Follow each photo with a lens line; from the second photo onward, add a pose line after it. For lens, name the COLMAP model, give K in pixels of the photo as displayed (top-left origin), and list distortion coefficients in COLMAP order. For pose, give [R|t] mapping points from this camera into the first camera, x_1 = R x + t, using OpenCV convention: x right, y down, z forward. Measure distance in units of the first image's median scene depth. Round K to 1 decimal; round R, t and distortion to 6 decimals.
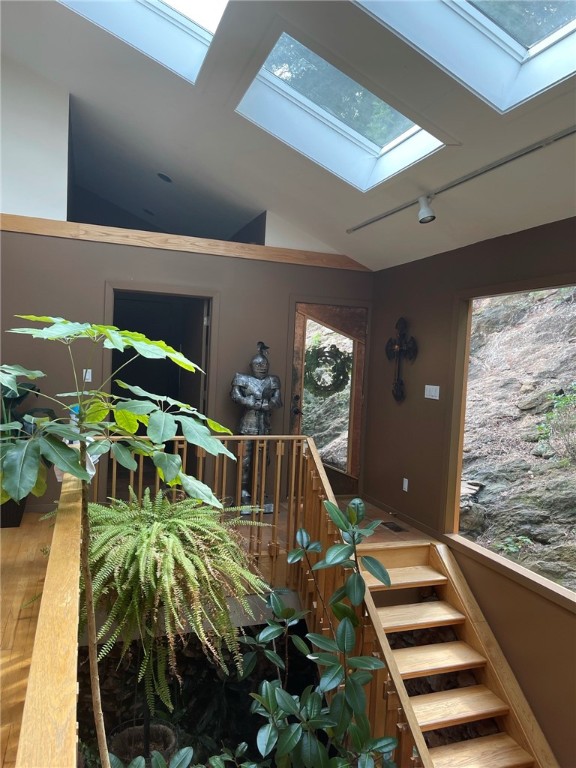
lens RADIAL K [[581.9, 0, 290.0], [0, 581.9, 384.7], [0, 0, 1]] dist [0.030807, -0.001560]
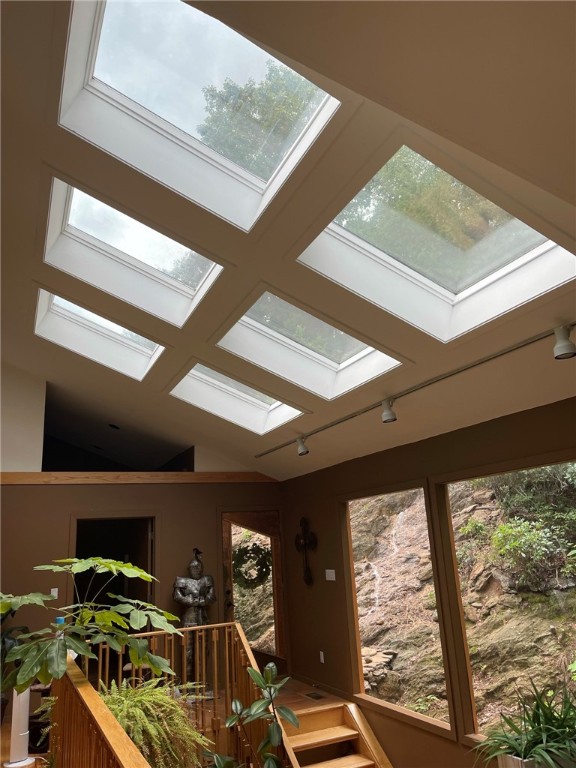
lens RADIAL K [[581.9, 0, 284.0], [0, 581.9, 384.0], [0, 0, 1]] dist [0.030807, -0.001560]
pose [[0.990282, -0.076340, 0.116248, 0.021542], [0.108865, 0.945666, -0.306373, -0.002317], [-0.086543, 0.316051, 0.944787, -0.350662]]
